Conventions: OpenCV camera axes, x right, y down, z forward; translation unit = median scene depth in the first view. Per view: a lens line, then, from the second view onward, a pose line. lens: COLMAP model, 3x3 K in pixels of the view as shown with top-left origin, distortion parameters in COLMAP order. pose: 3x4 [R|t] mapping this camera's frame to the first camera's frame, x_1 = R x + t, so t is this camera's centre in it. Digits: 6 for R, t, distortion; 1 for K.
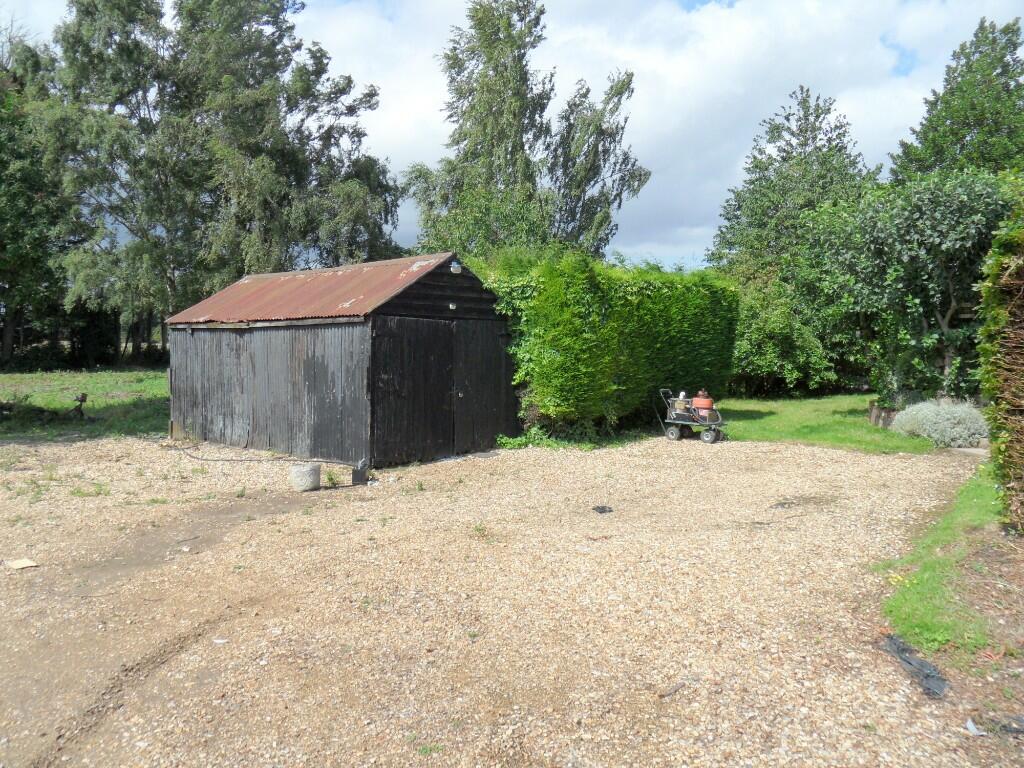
lens RADIAL K [[755.3, 0, 506.9], [0, 755.3, 384.1], [0, 0, 1]] dist [-0.029018, 0.029439]
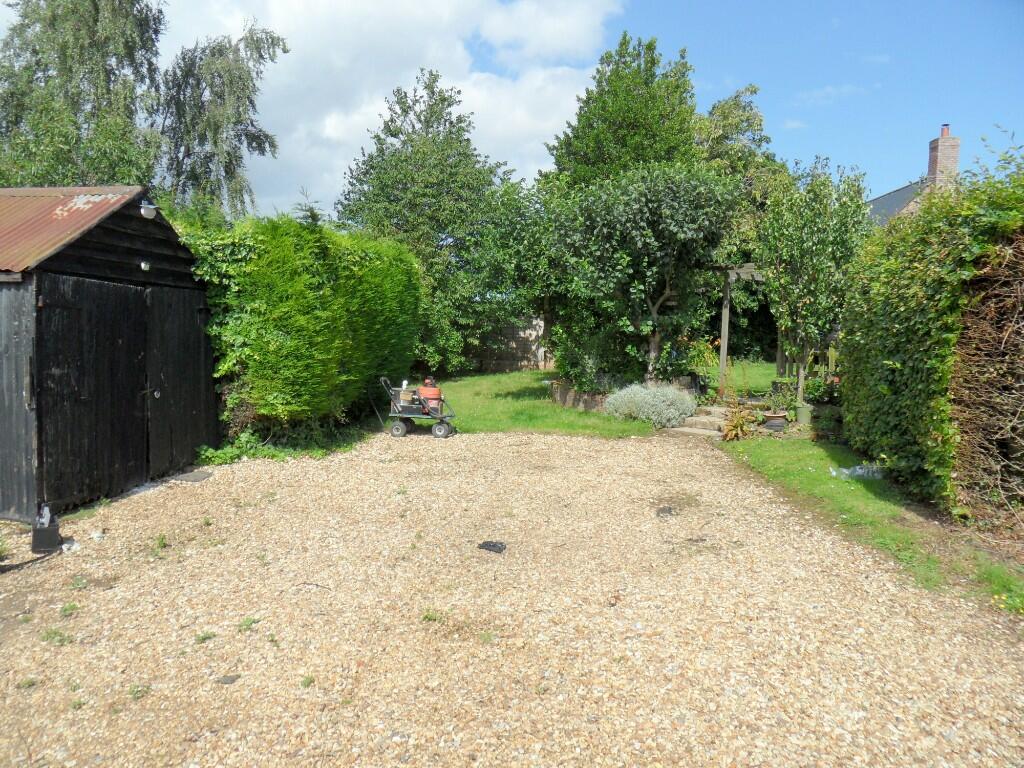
lens RADIAL K [[755.3, 0, 506.9], [0, 755.3, 384.1], [0, 0, 1]] dist [-0.029018, 0.029439]
pose [[0.827623, -0.027769, 0.560597, -0.173959], [0.013553, 0.999473, 0.029499, -0.010760], [-0.561121, -0.016816, 0.827563, 0.233762]]
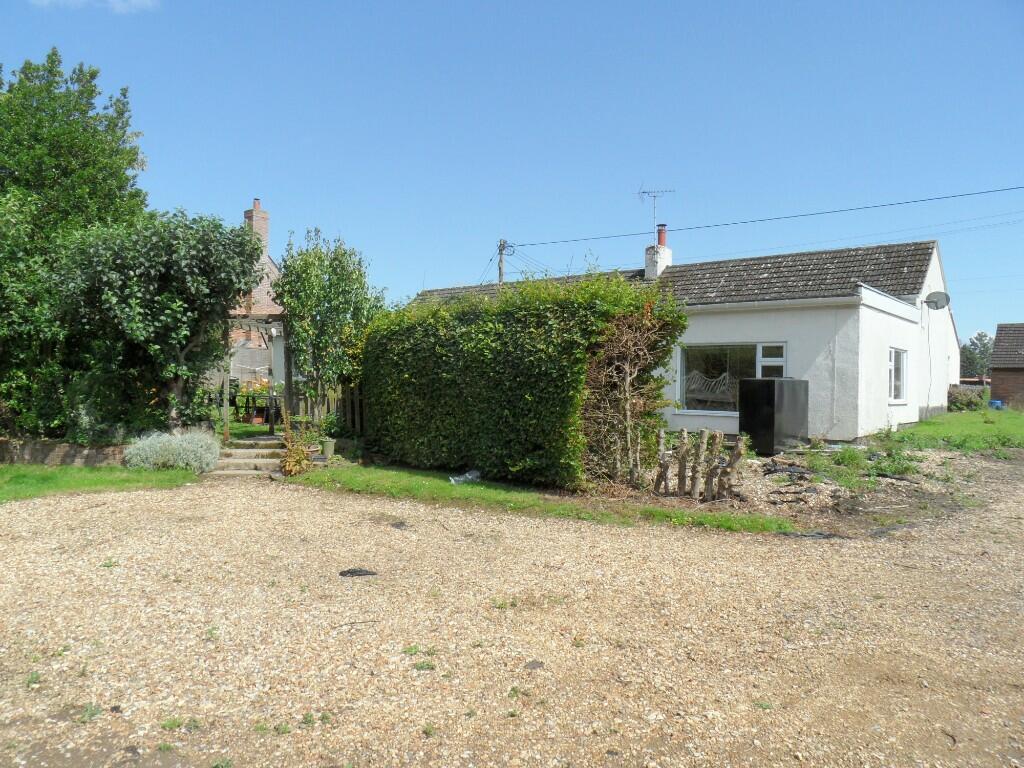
lens RADIAL K [[755.3, 0, 506.9], [0, 755.3, 384.1], [0, 0, 1]] dist [-0.029018, 0.029439]
pose [[0.025642, 0.000883, 0.999671, -0.426917], [0.047957, 0.998847, -0.002113, -0.016845], [-0.998520, 0.047995, 0.025570, 0.507821]]
